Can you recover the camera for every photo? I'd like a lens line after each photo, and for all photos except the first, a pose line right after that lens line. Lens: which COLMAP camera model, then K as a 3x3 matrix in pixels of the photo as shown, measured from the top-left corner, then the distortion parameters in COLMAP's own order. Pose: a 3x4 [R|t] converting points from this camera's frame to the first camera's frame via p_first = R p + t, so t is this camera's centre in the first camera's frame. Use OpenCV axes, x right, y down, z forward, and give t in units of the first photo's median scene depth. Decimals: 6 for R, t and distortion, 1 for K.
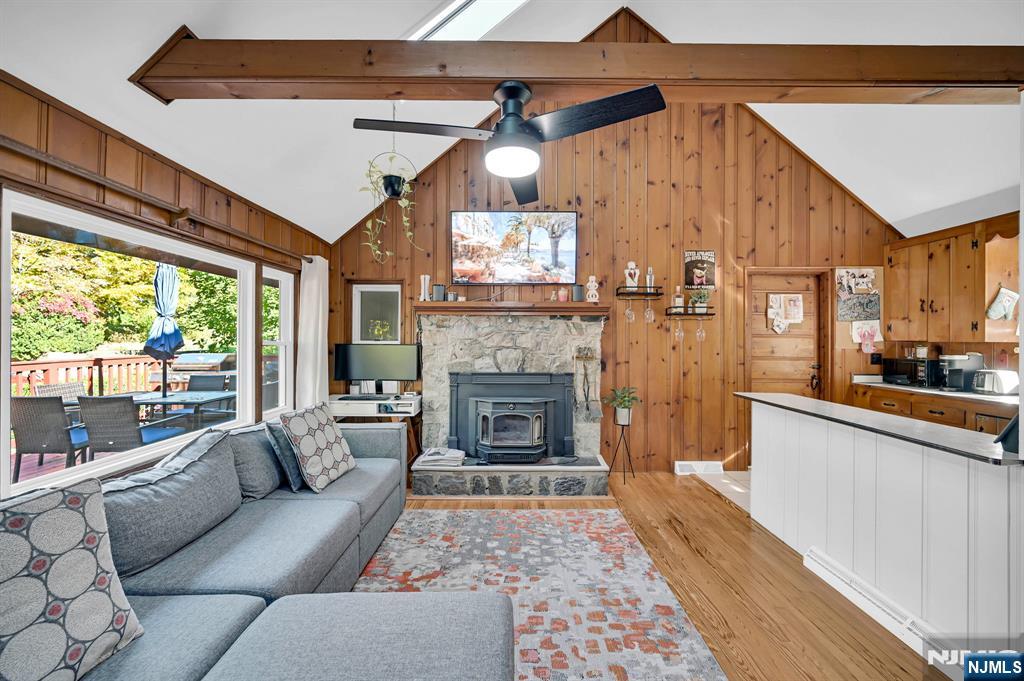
lens RADIAL K [[411.7, 0, 512.0], [0, 411.7, 340.5], [0, 0, 1]] dist [0.000360, 0.000009]
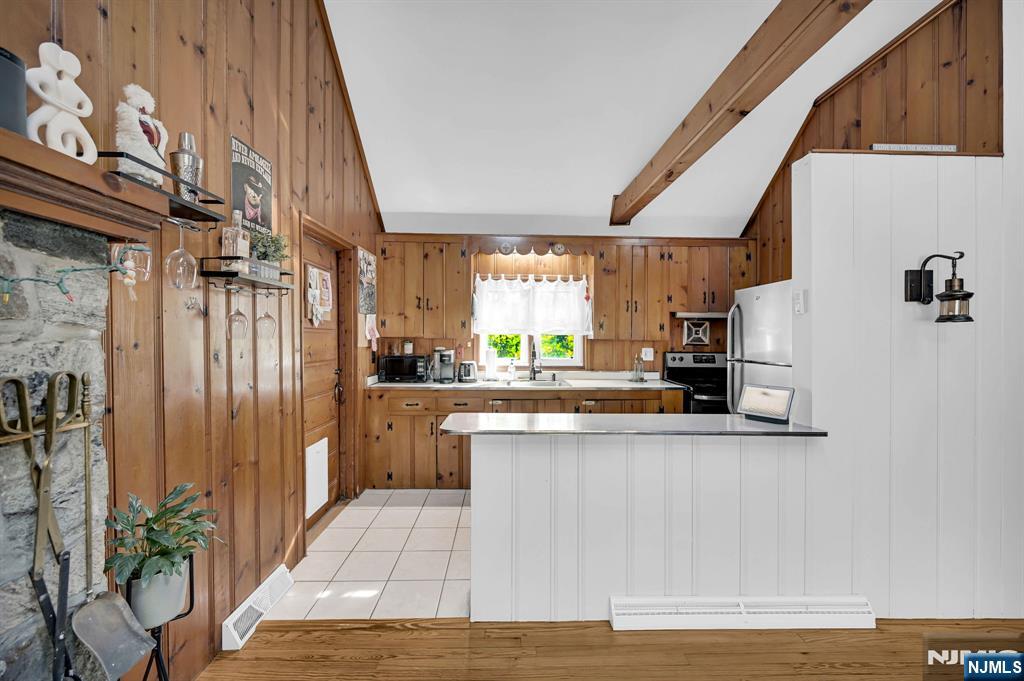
lens RADIAL K [[411.7, 0, 512.0], [0, 411.7, 340.5], [0, 0, 1]] dist [0.000360, 0.000009]
pose [[-0.016296, -0.011844, 0.999797, -0.031342], [0.001406, 0.999929, 0.011869, -0.002593], [-0.999866, 0.001599, -0.016278, 0.759000]]
